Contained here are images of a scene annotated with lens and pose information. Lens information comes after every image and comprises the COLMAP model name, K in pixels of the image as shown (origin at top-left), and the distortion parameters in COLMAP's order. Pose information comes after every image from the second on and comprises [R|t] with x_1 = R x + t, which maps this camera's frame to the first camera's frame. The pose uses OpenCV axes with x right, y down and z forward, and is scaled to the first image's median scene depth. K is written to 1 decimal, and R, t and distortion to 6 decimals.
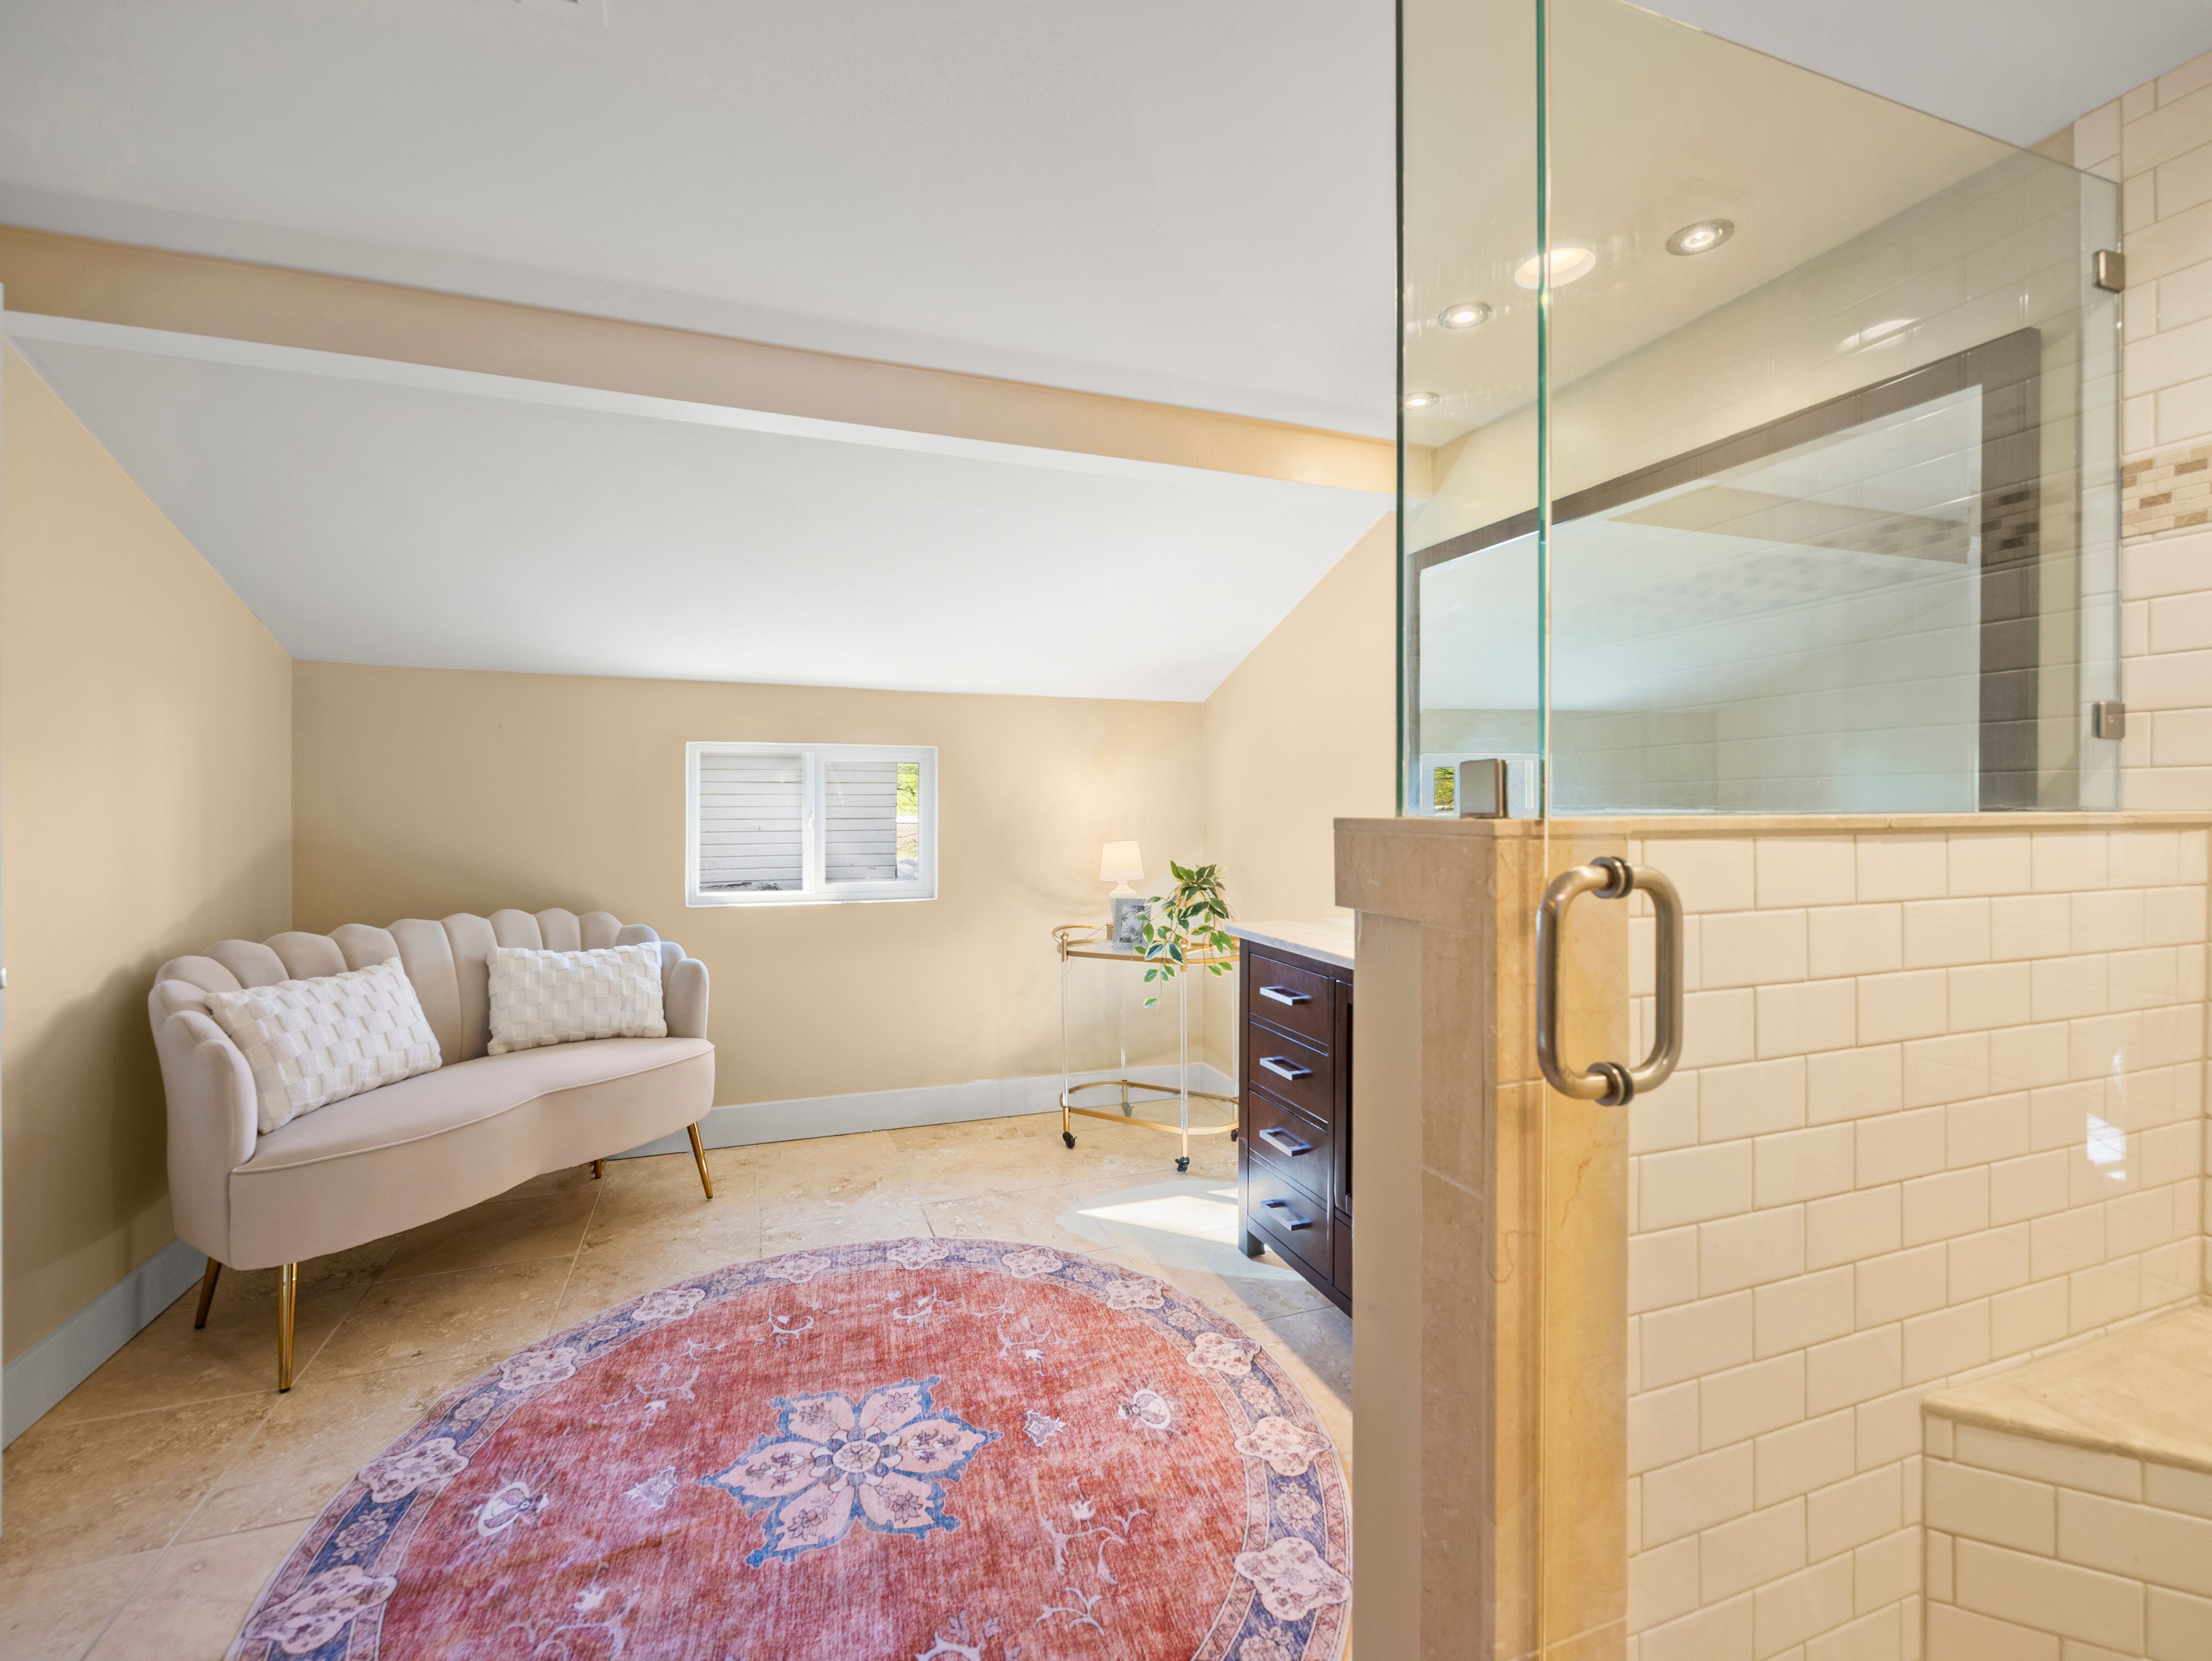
lens RADIAL K [[952.3, 0, 1091.3], [0, 952.3, 815.1], [0, 0, 1]] dist [-0.004804, 0.001326]
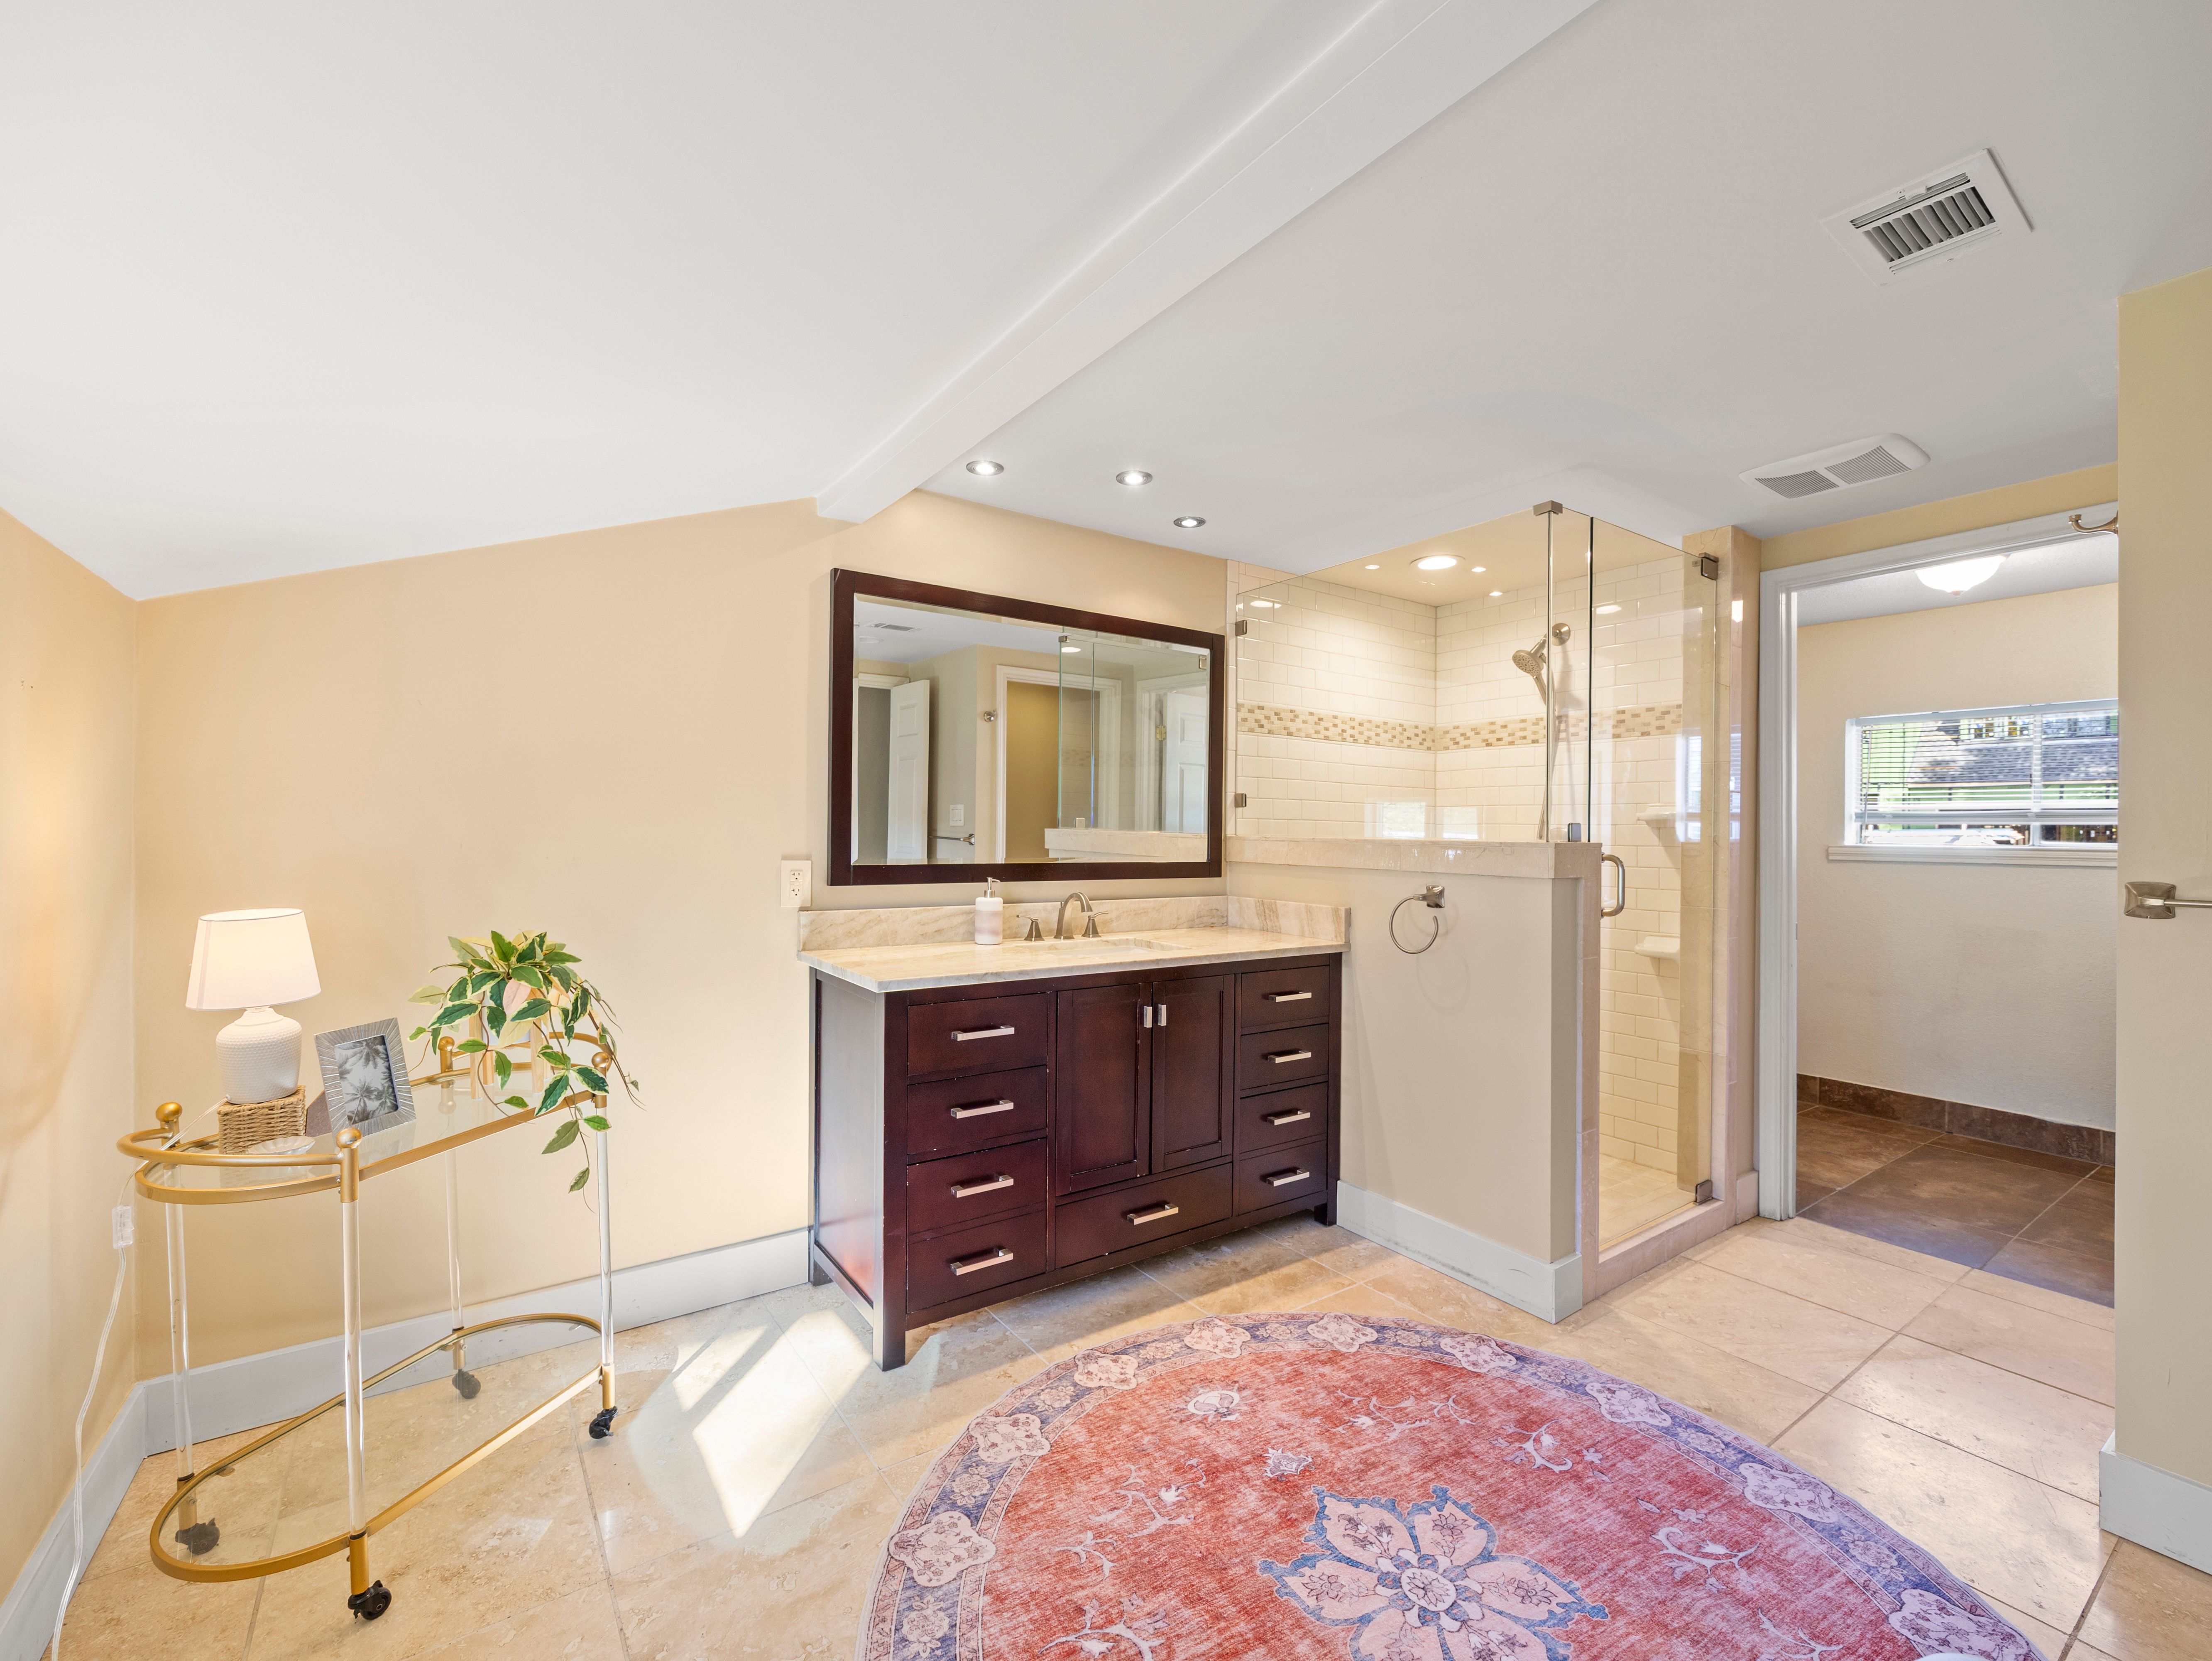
lens RADIAL K [[952.3, 0, 1100.6], [0, 952.3, 829.2], [0, 0, 1]] dist [-0.004804, 0.001326]
pose [[-0.258795, -0.006257, 0.965912, -1.023772], [-0.000565, 0.999980, 0.006326, -0.026685], [-0.965932, 0.001092, -0.258793, 1.541133]]
